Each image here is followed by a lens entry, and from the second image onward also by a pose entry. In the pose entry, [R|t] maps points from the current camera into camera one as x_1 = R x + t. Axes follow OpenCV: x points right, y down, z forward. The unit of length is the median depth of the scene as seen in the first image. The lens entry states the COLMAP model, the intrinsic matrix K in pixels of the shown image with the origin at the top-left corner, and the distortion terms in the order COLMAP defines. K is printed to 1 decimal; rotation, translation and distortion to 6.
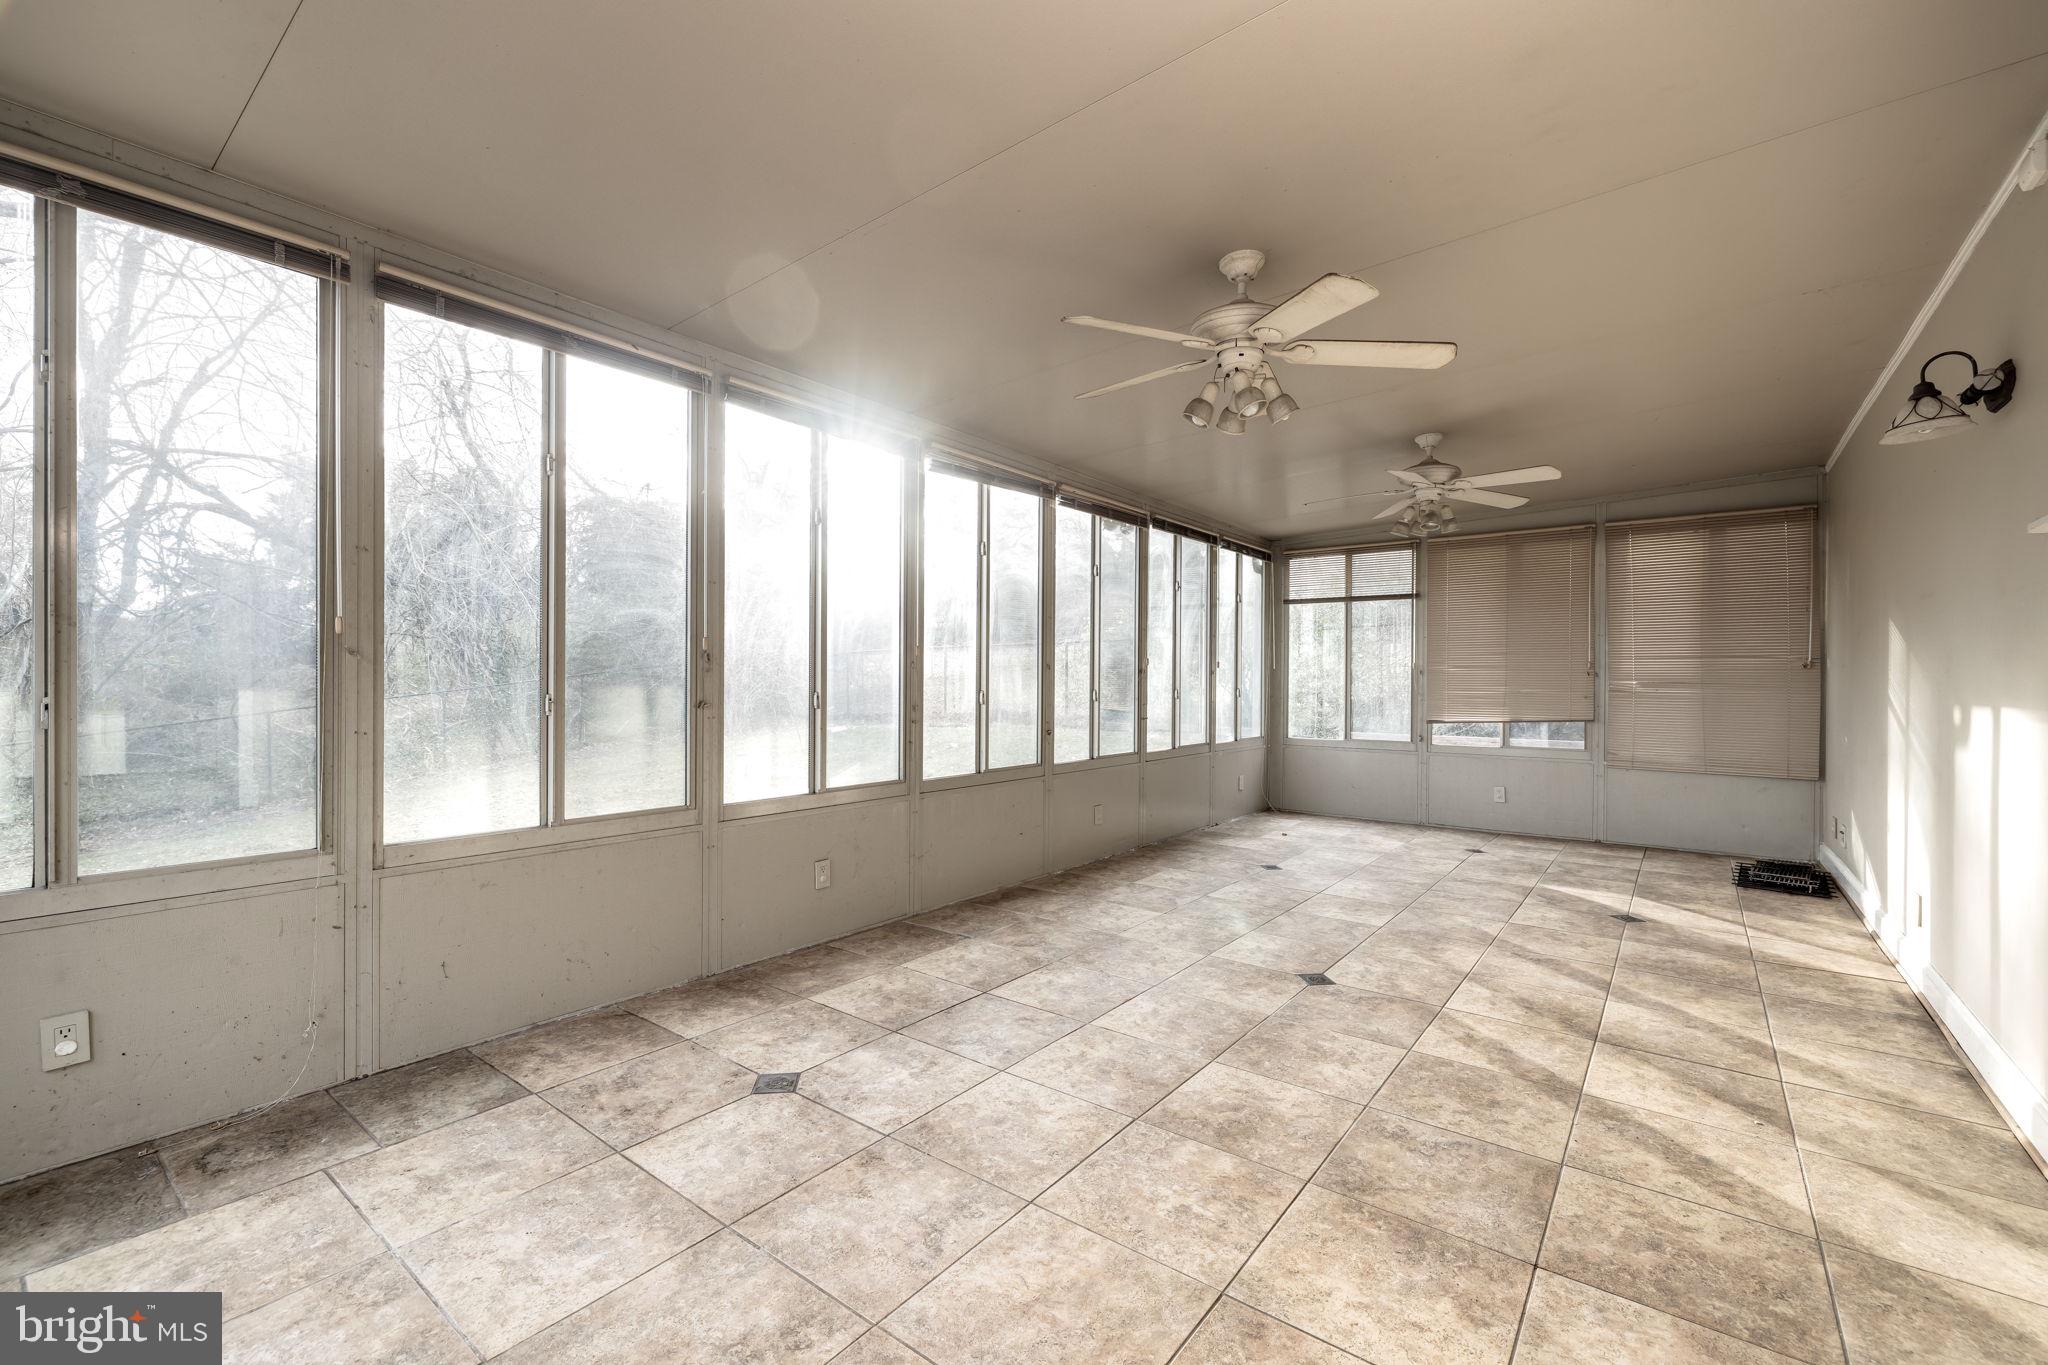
lens RADIAL K [[890.5, 0, 1024.0], [0, 890.5, 682.5], [0, 0, 1]] dist [0.043752, -0.014820]
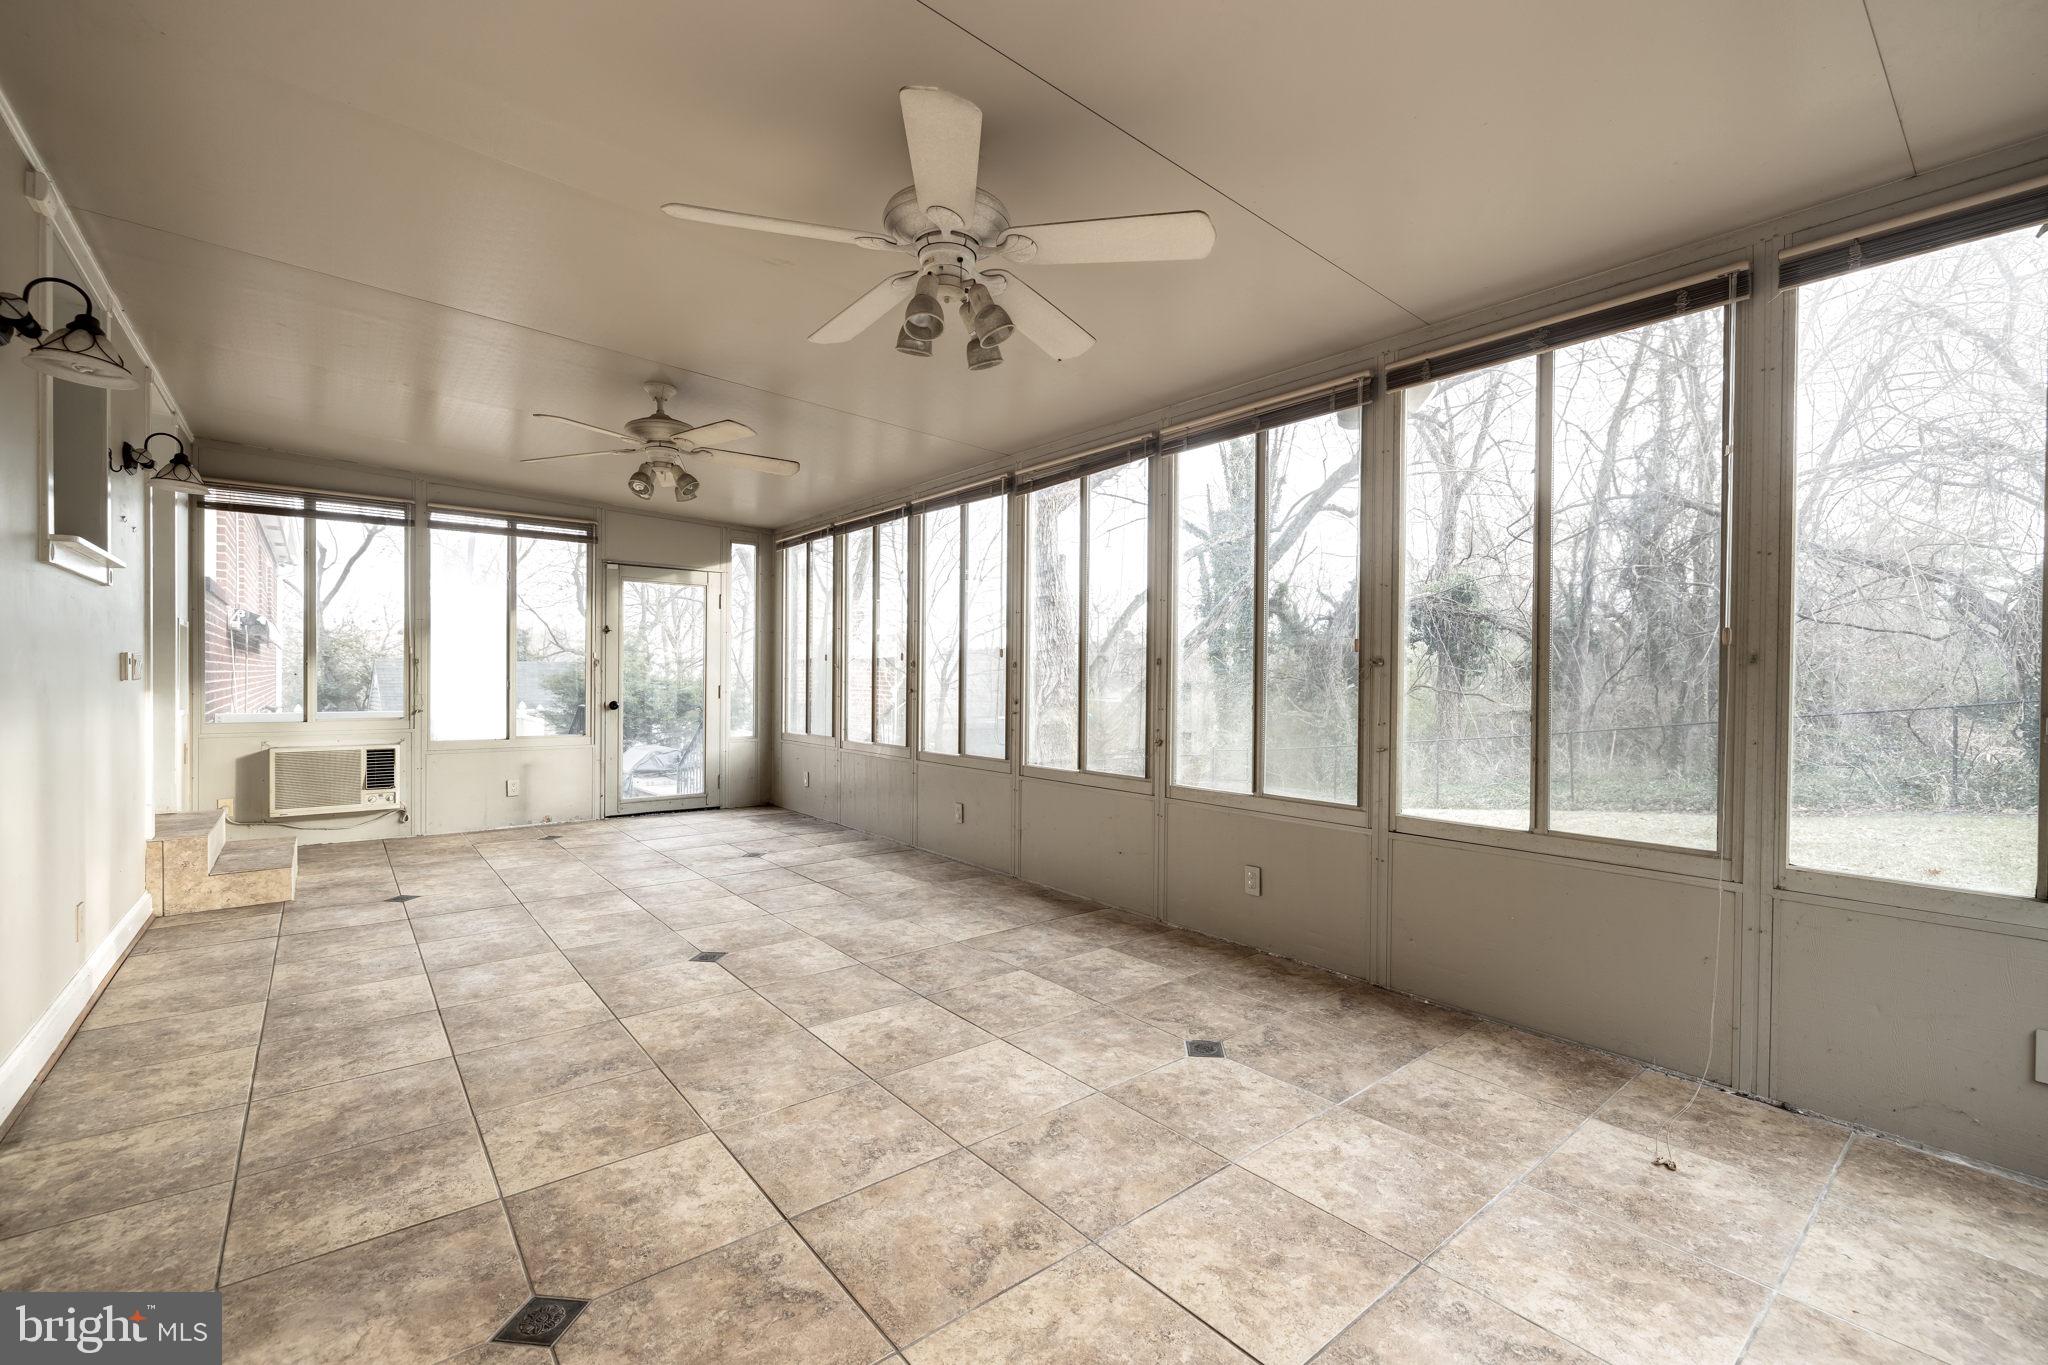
lens RADIAL K [[857.9, 0, 1032.3], [0, 857.9, 687.8], [0, 0, 1]] dist [-0.000028, 0.000041]
pose [[-0.246419, -0.002914, -0.969159, 1.034849], [-0.012984, 0.999916, 0.000295, 0.009978], [0.969076, 0.012657, -0.246436, 1.385624]]
